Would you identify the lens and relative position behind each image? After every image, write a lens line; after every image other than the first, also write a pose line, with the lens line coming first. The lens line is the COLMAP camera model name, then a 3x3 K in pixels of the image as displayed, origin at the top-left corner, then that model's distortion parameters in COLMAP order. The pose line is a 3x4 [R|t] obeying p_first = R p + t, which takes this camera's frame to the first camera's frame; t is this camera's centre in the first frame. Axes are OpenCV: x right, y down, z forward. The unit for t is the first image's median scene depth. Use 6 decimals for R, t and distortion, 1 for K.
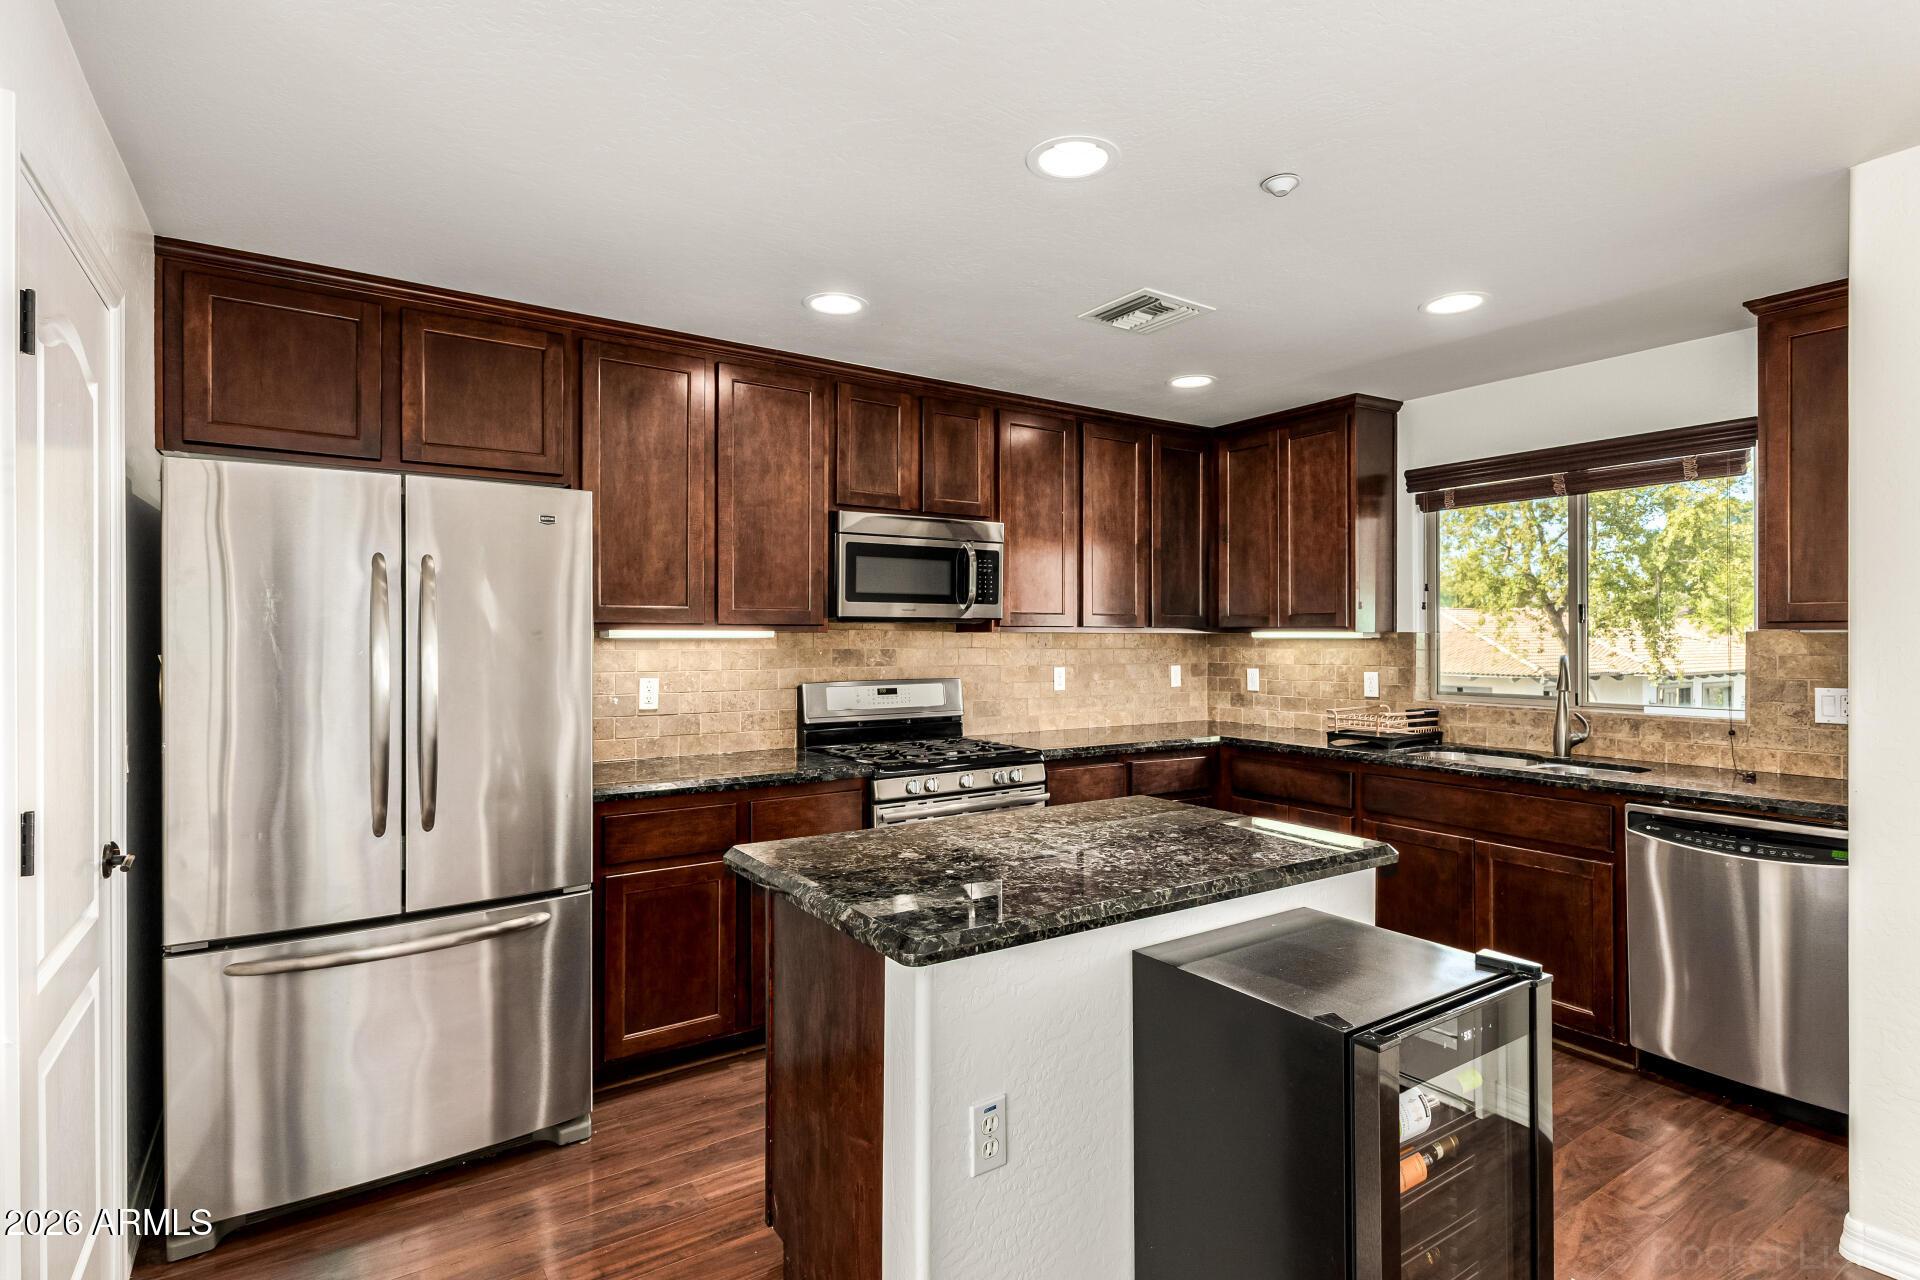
lens RADIAL K [[948.1, 0, 960.0], [0, 948.1, 640.0], [0, 0, 1]] dist [0.003547, 0.000627]
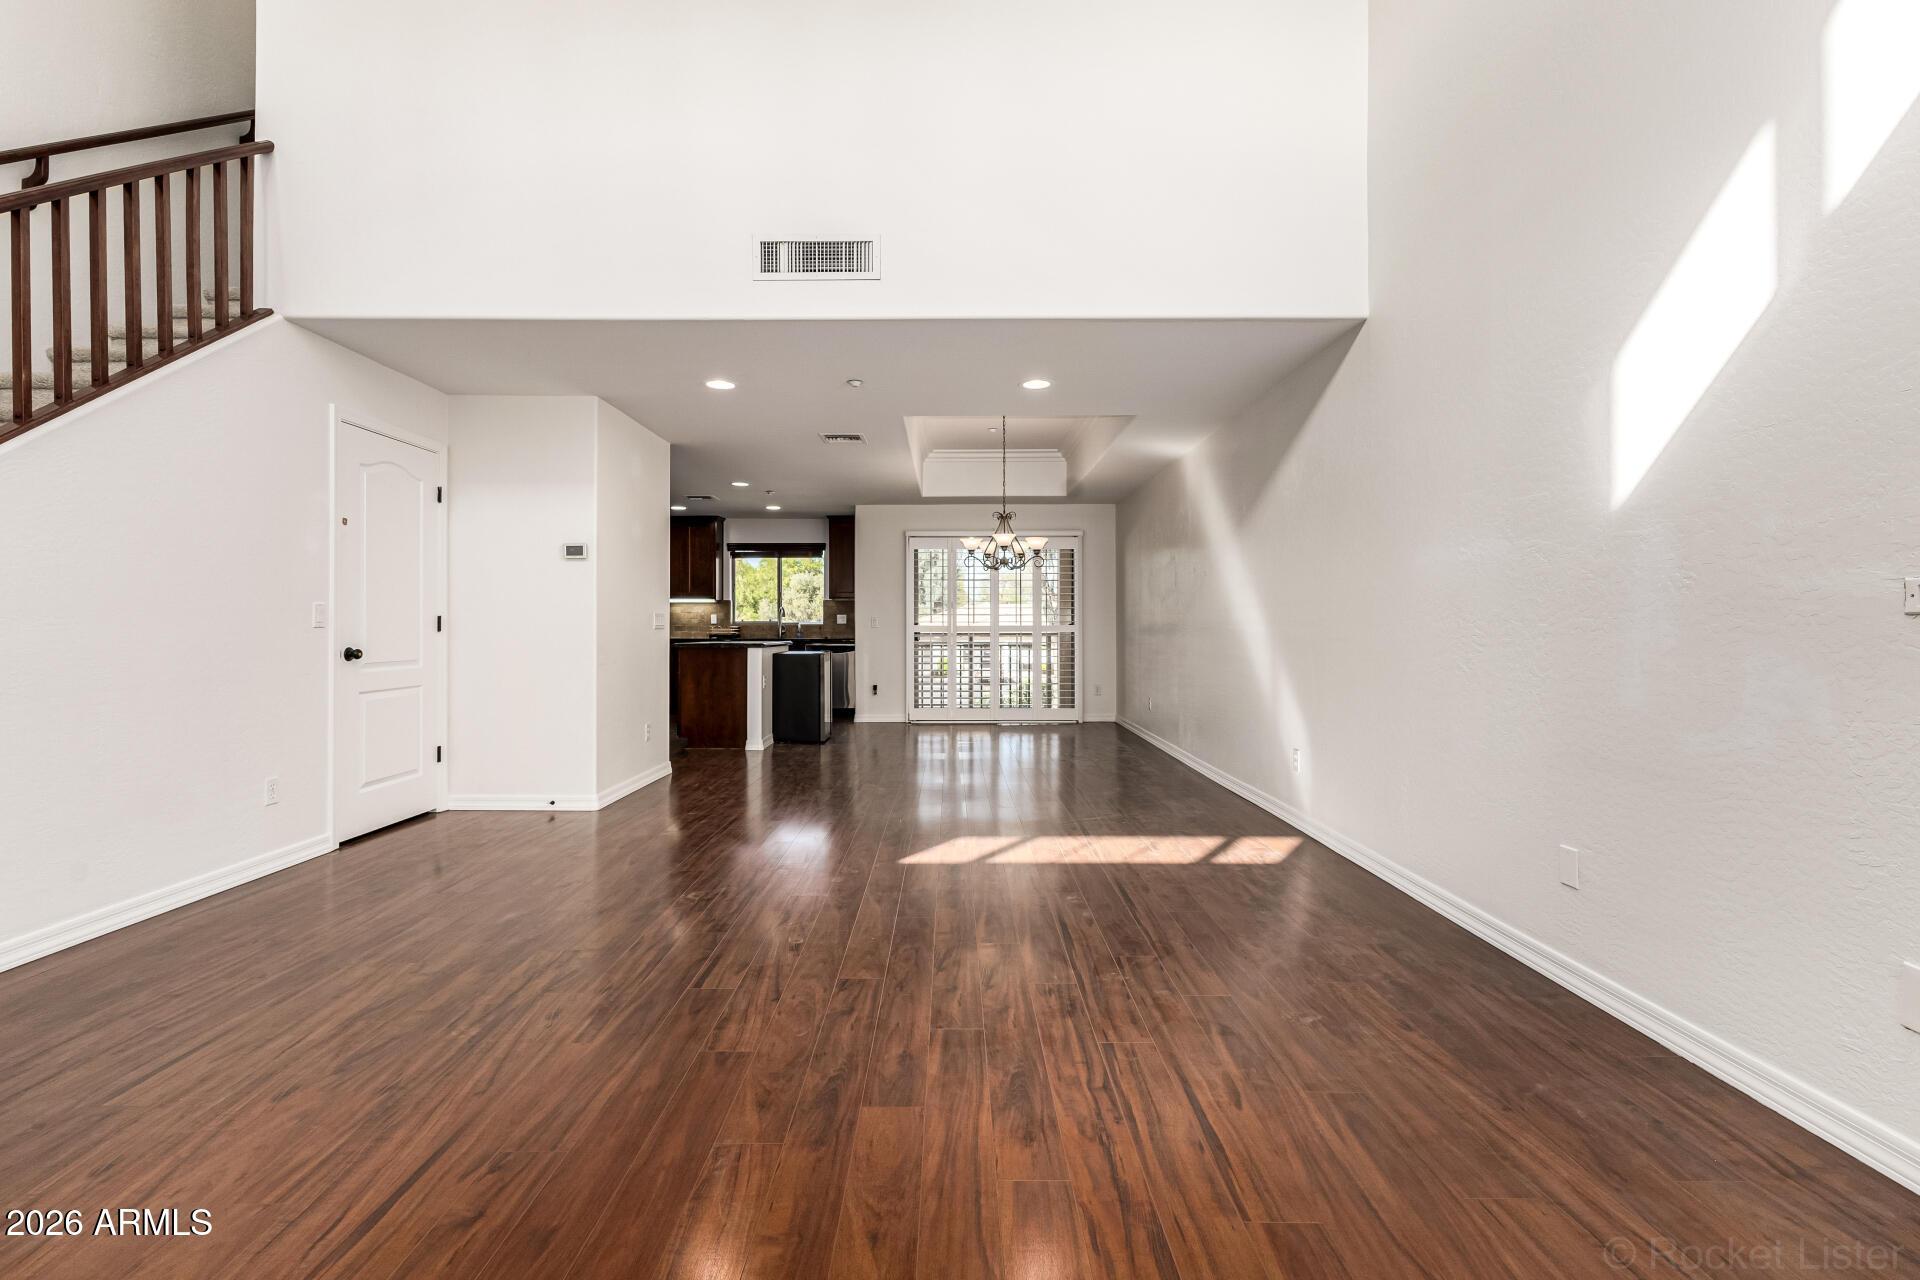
lens RADIAL K [[832.2, 0, 950.4], [0, 832.2, 632.9], [0, 0, 1]] dist [0.004272, -0.000294]
pose [[0.554915, -0.012446, 0.831814, -1.293221], [0.005087, 0.999920, 0.011568, 0.067633], [-0.831891, -0.002188, 0.554934, -0.982619]]
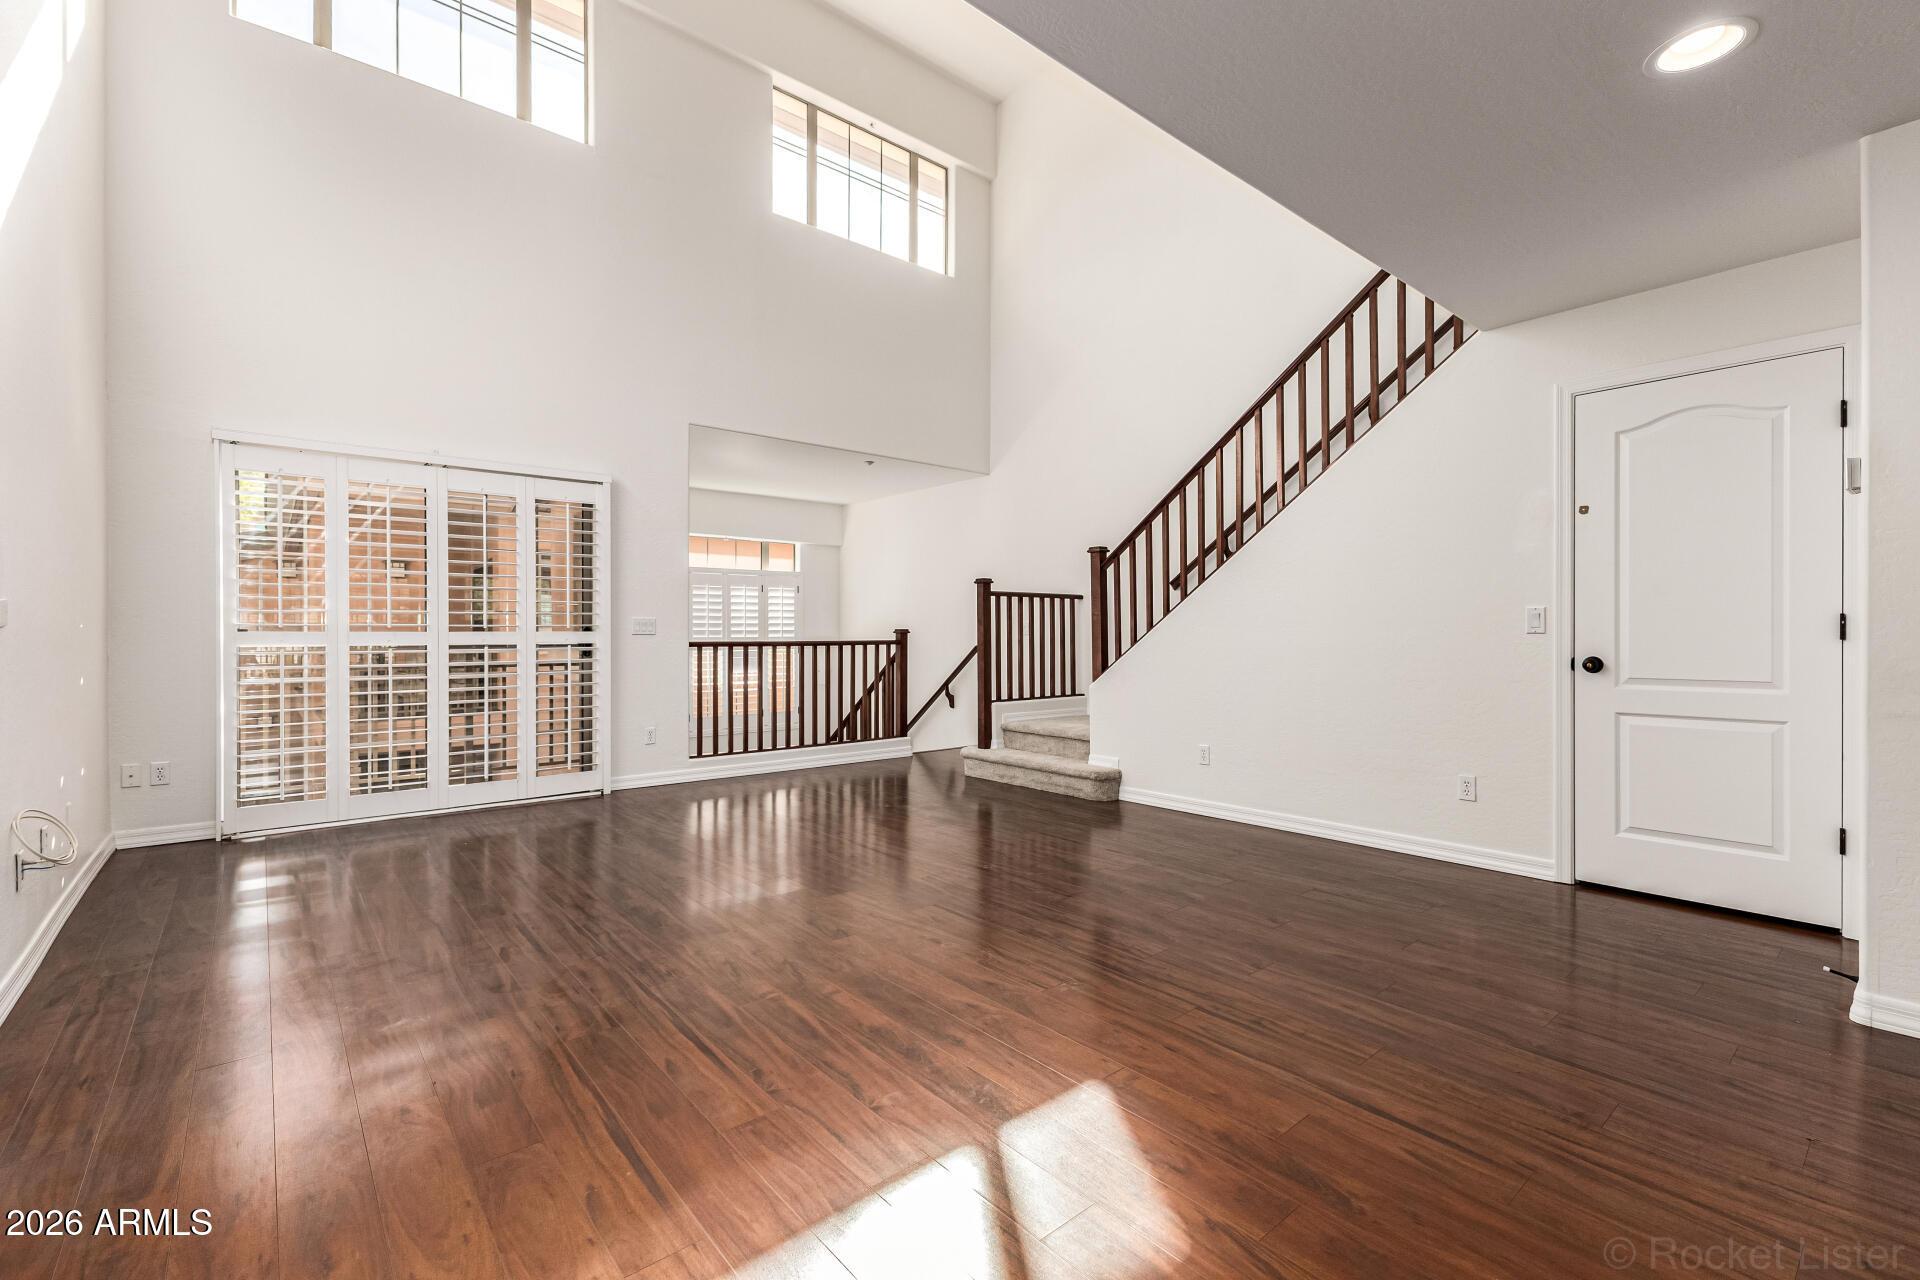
lens RADIAL K [[832.2, 0, 950.4], [0, 832.2, 632.9], [0, 0, 1]] dist [0.004272, -0.000294]
pose [[0.101761, -0.004501, -0.994799, -0.016680], [-0.001651, 0.999988, -0.004694, 0.074934], [0.994808, 0.002120, 0.101752, -0.532386]]
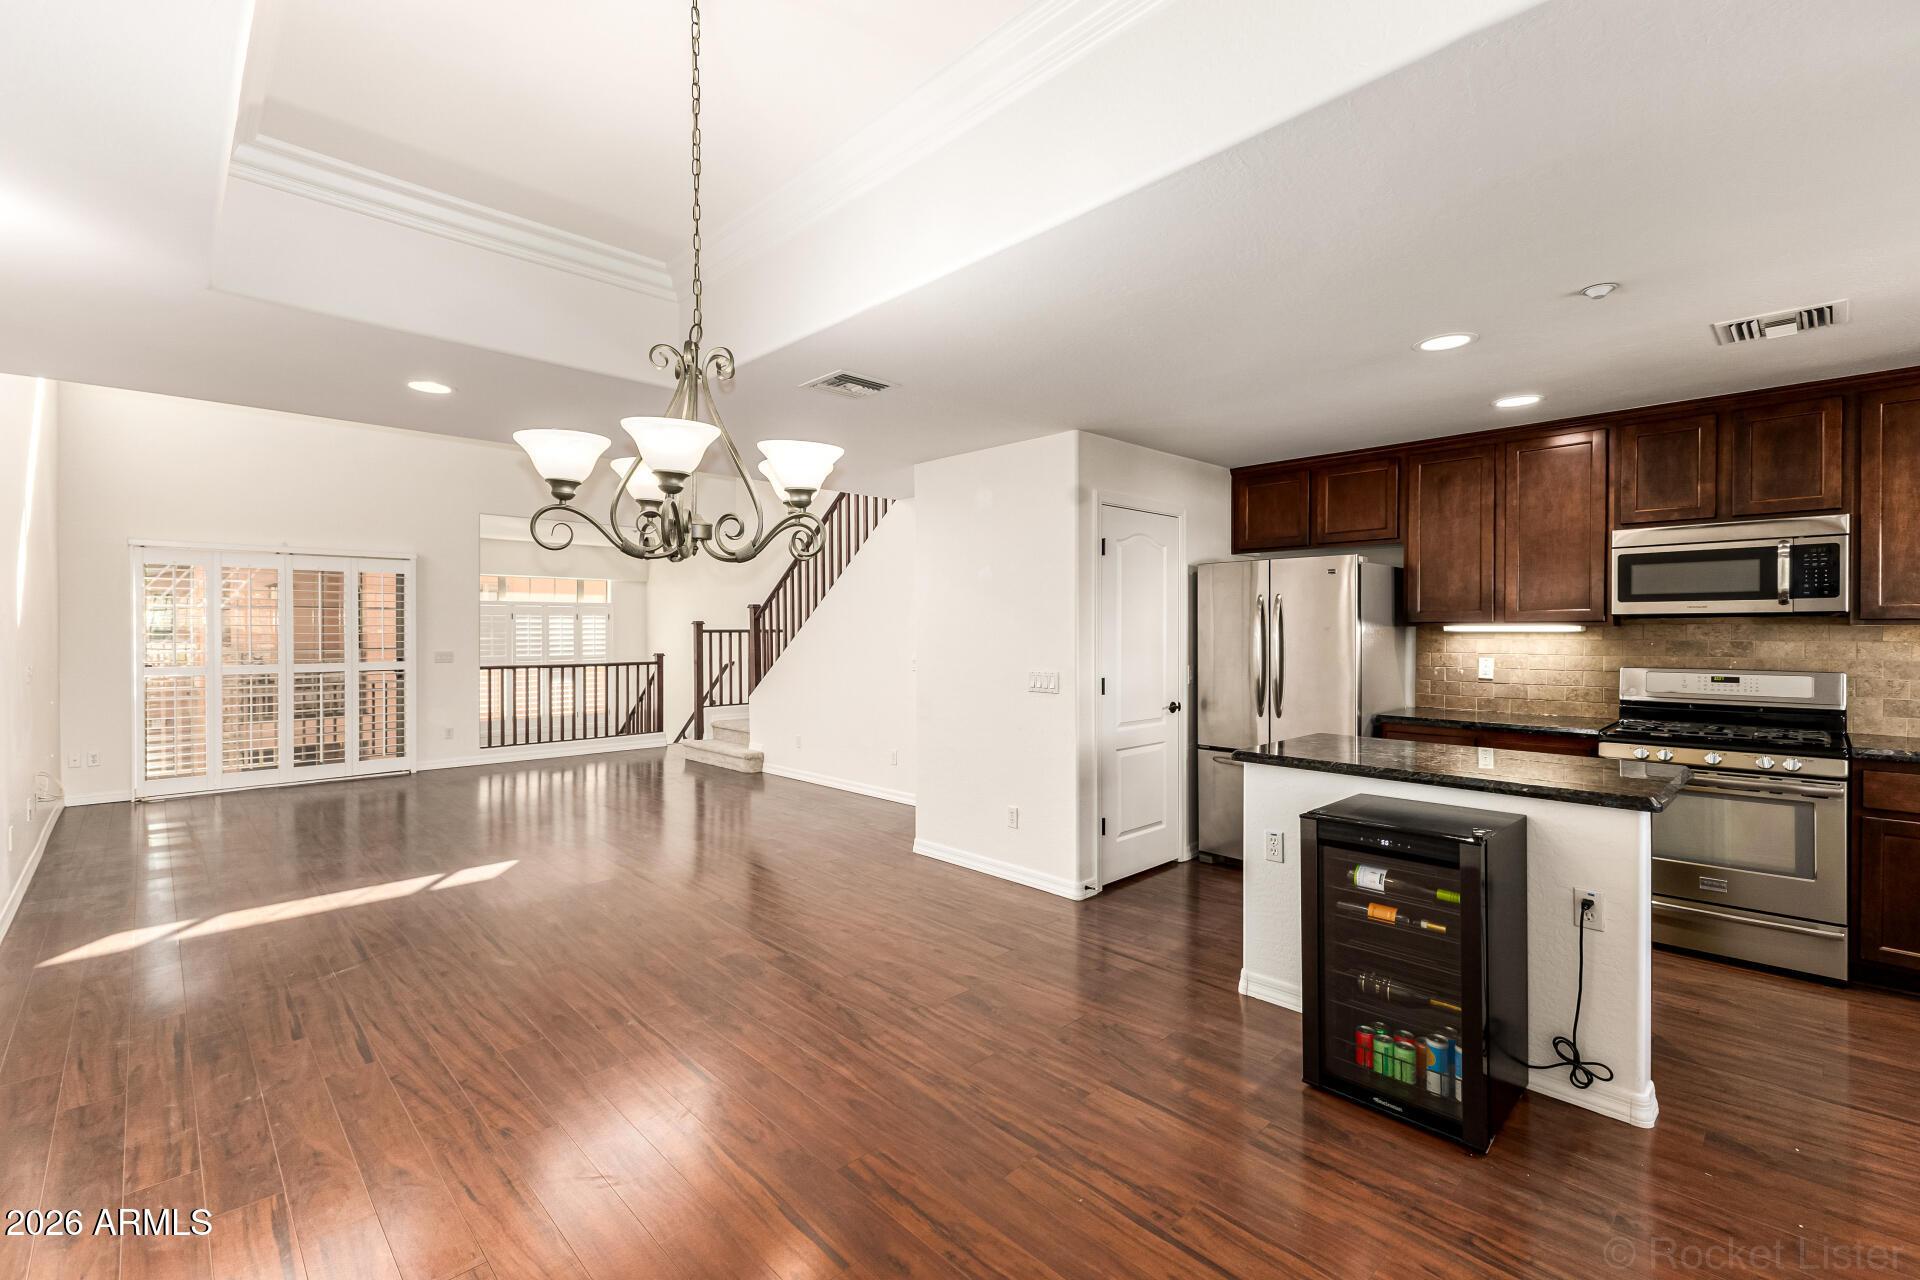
lens RADIAL K [[845.7, 0, 964.9], [0, 845.7, 637.5], [0, 0, 1]] dist [0.020523, -0.013135]
pose [[0.167317, 0.009155, -0.985861, 0.724520], [-0.000602, 0.999958, 0.009184, -0.003424], [0.985903, -0.000944, 0.167315, -0.035792]]
